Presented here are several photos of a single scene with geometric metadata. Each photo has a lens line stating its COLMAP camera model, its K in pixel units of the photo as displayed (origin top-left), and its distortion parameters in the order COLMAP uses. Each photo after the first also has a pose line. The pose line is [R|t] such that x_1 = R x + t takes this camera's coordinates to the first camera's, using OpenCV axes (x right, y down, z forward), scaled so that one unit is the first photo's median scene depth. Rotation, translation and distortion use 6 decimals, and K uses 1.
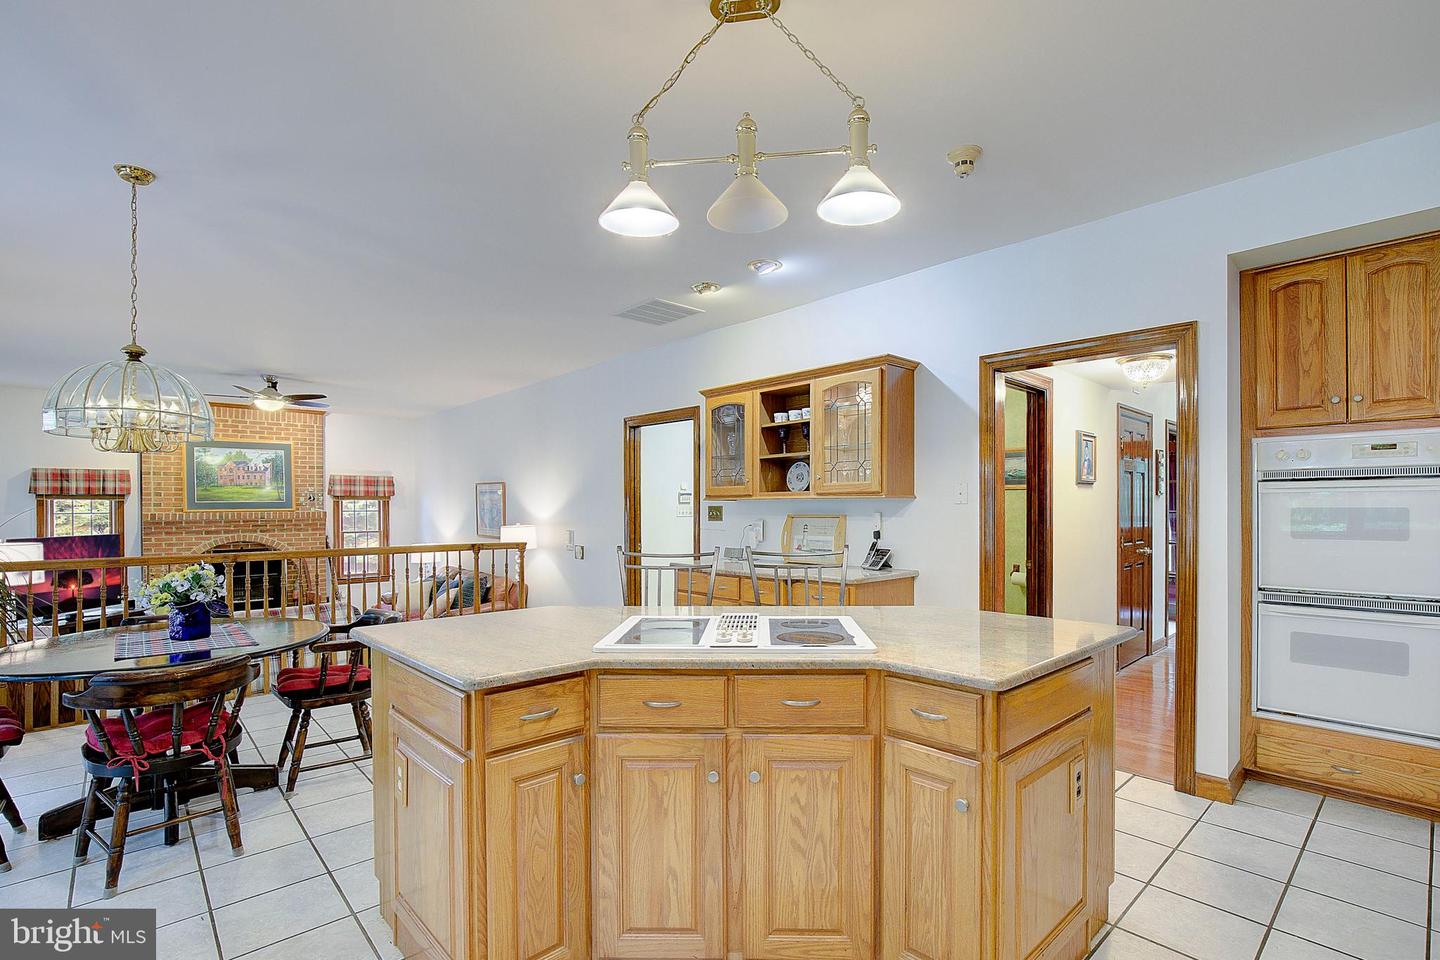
lens RADIAL K [[676.3, 0, 743.3], [0, 676.3, 507.9], [0, 0, 1]] dist [-0.023825, 0.006789]
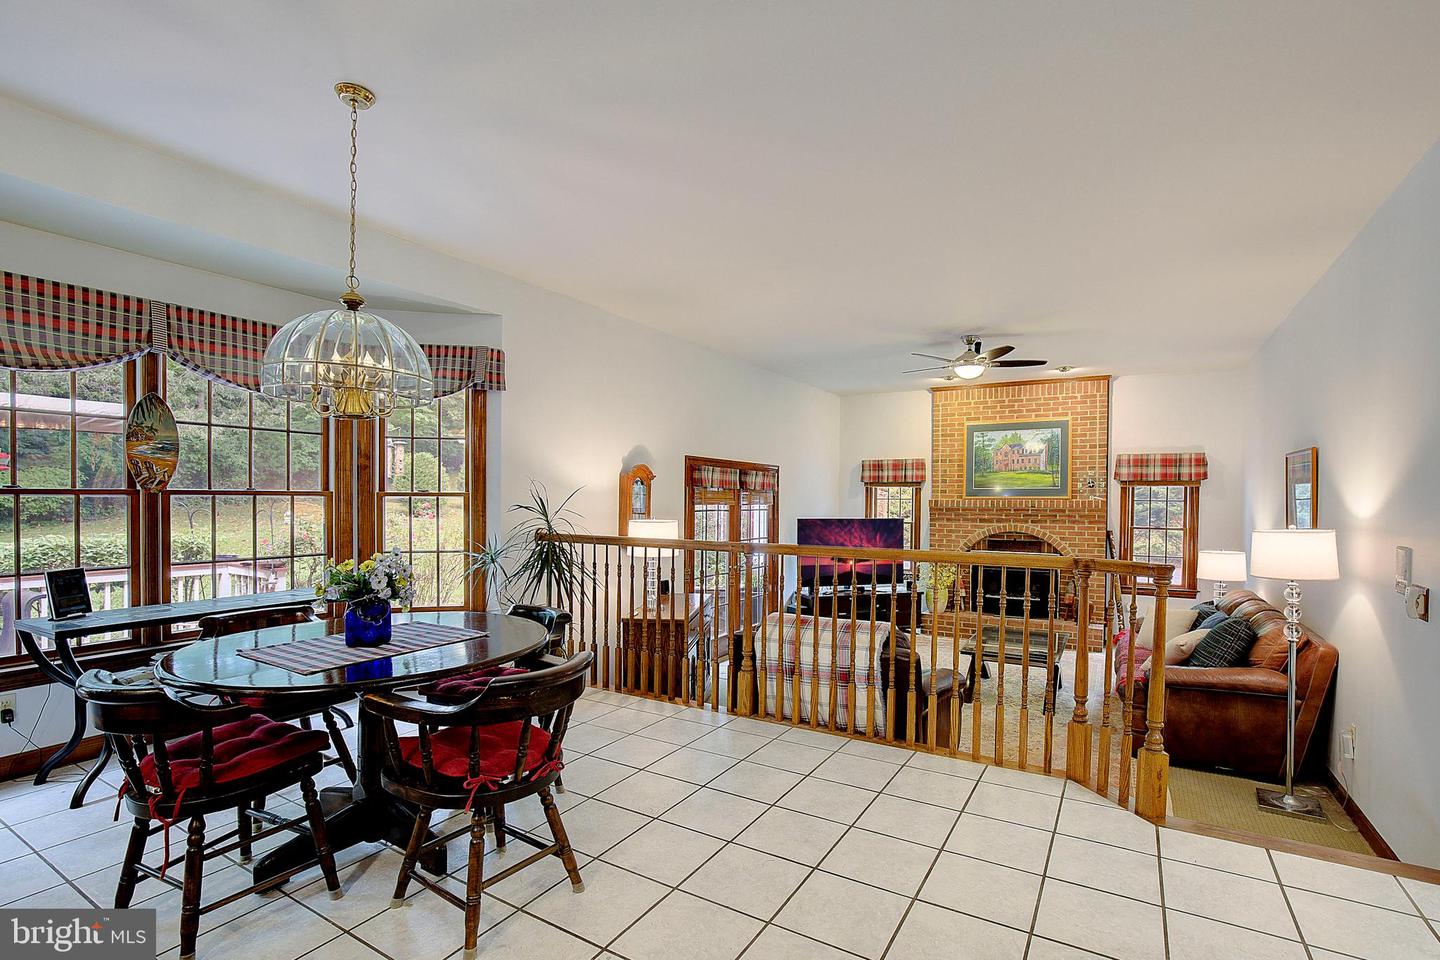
lens RADIAL K [[676.3, 0, 716.0], [0, 676.3, 515.5], [0, 0, 1]] dist [-0.023825, 0.006789]
pose [[0.271156, 0.031441, -0.962022, 0.020385], [-0.010278, 0.999504, 0.029769, 0.004304], [0.962481, 0.001816, 0.271345, 0.355087]]
